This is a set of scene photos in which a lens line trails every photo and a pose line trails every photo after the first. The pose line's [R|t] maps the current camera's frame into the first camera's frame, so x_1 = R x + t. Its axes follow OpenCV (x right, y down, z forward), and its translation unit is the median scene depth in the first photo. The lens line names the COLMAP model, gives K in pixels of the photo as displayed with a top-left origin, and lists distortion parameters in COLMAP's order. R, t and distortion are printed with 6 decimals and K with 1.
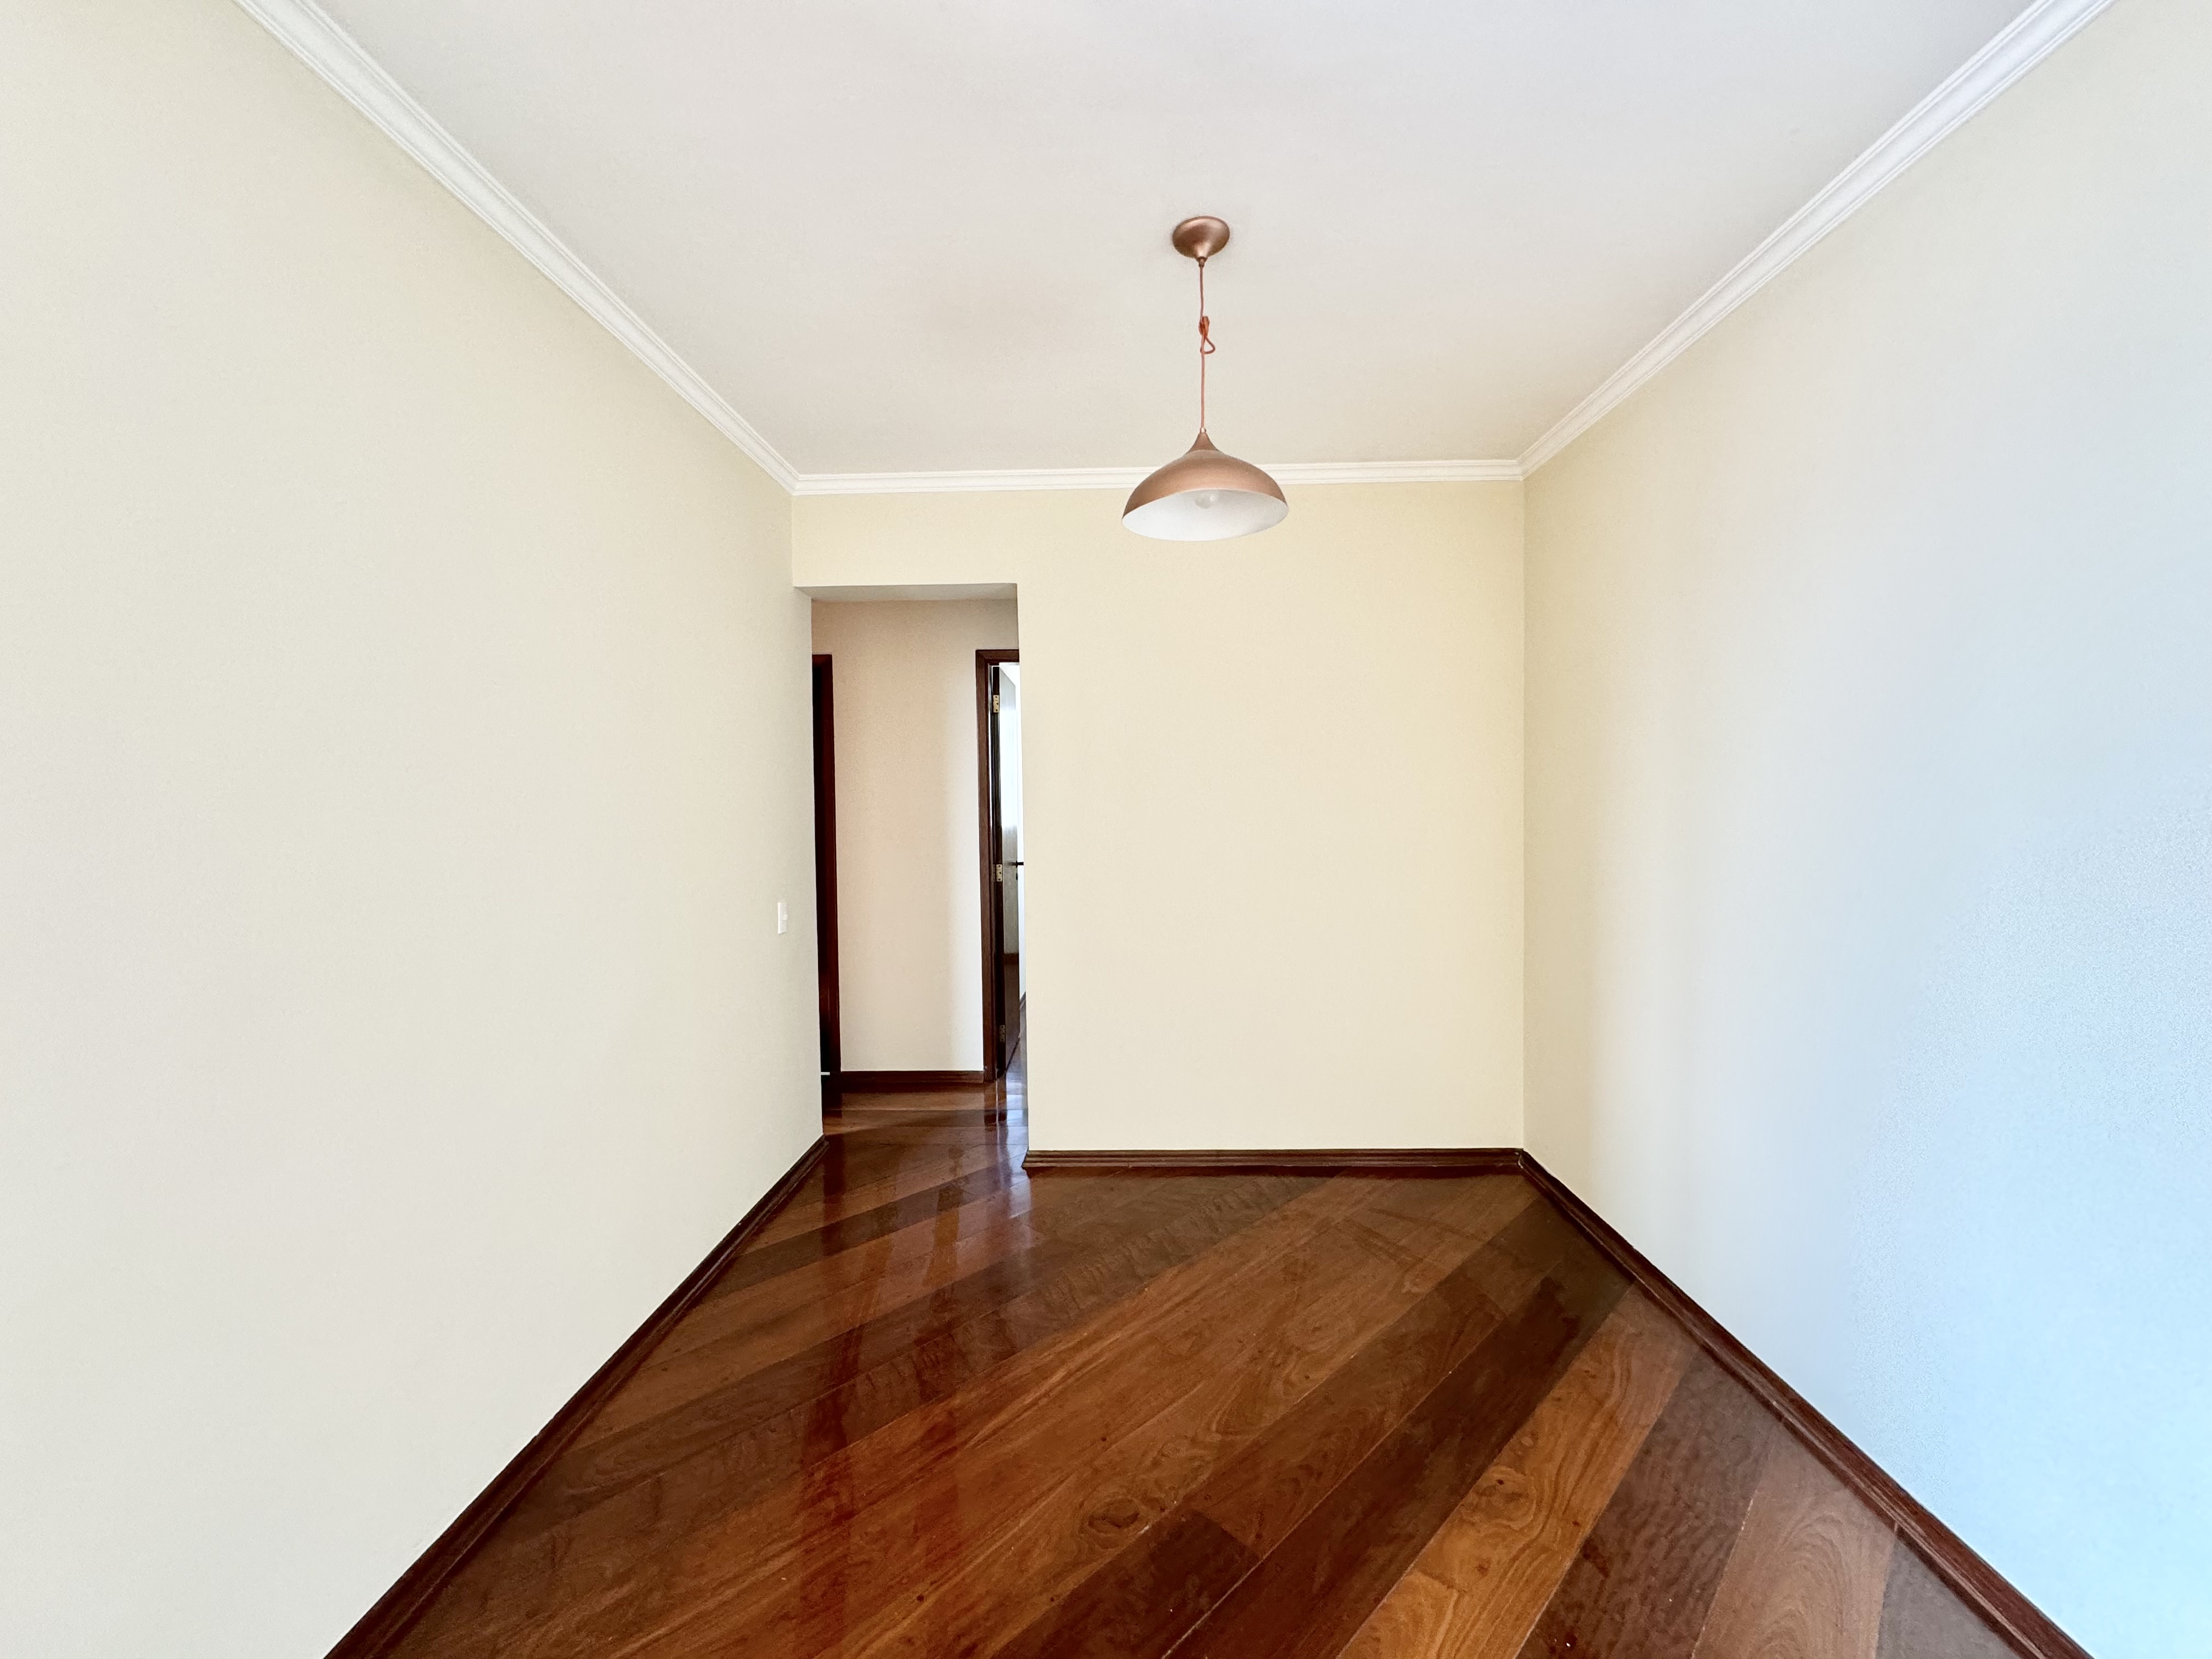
lens RADIAL K [[890.1, 0, 1111.4], [0, 890.1, 815.4], [0, 0, 1]] dist [-0.000953, 0.000428]
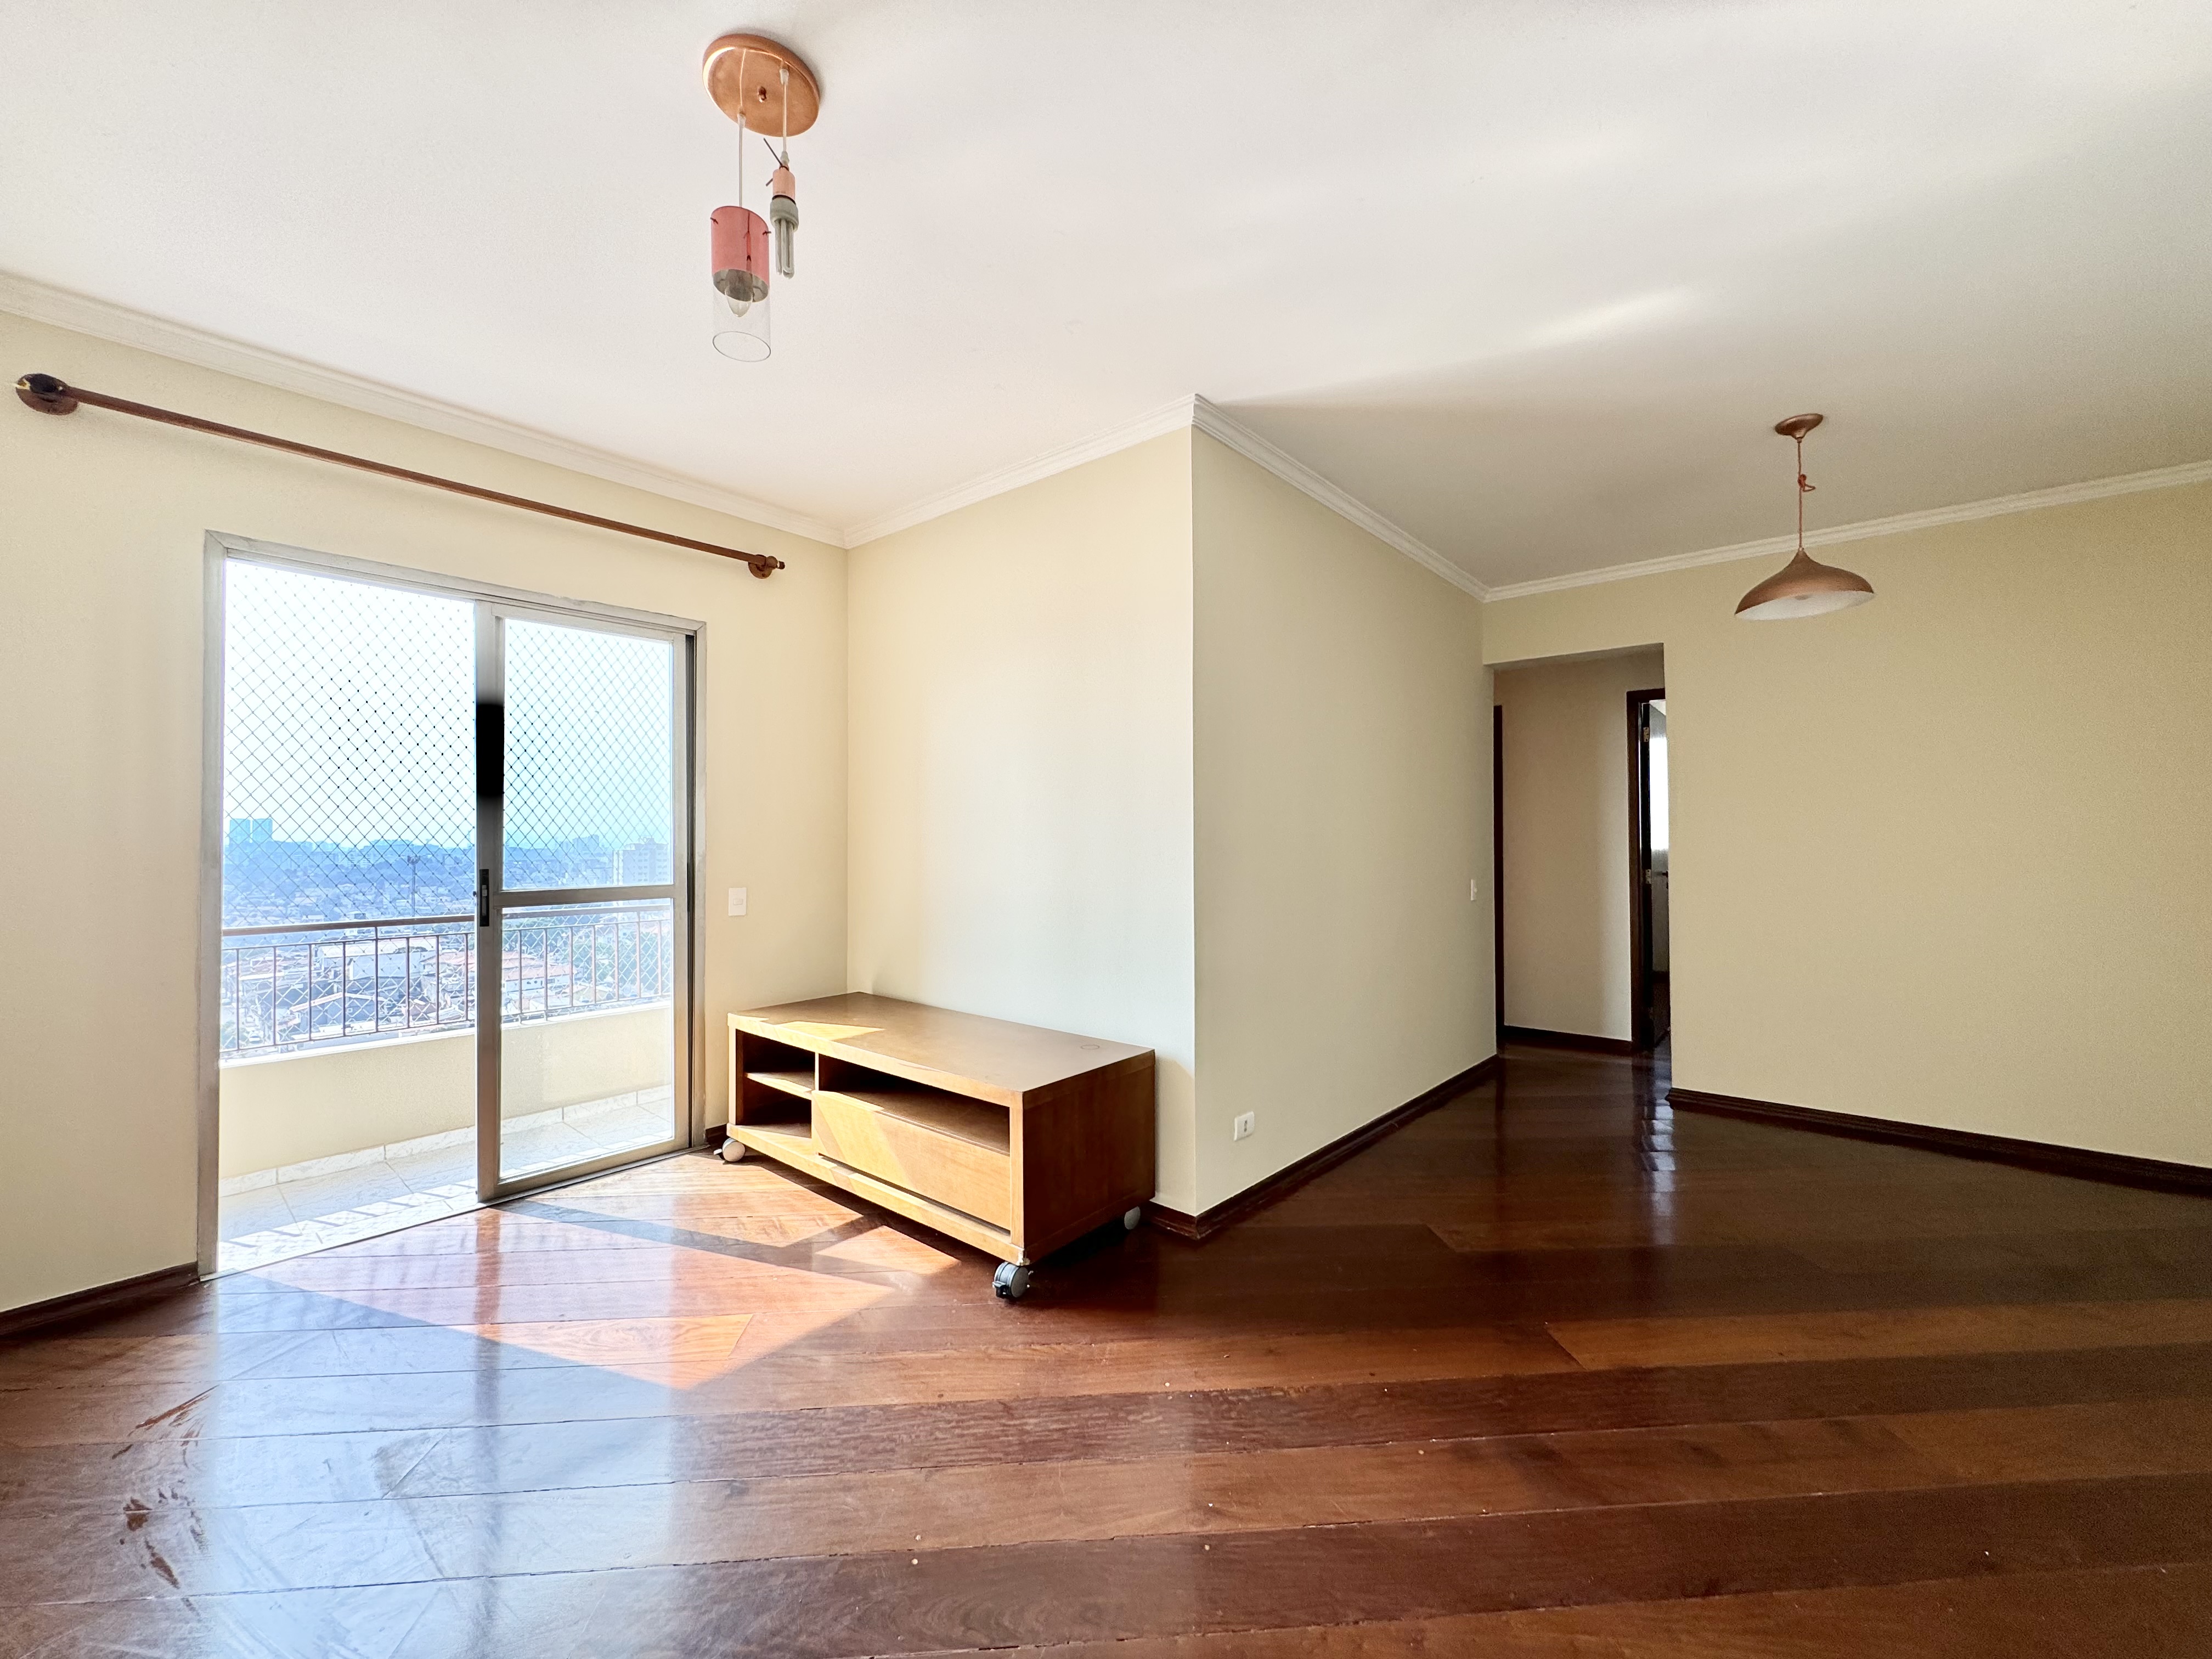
lens RADIAL K [[890.1, 0, 1100.6], [0, 890.1, 823.4], [0, 0, 1]] dist [-0.000953, 0.000428]
pose [[0.775227, 0.000082, -0.631683, 0.077468], [-0.021658, 0.999416, -0.026450, 0.054517], [0.631312, 0.034185, 0.774775, -0.514304]]
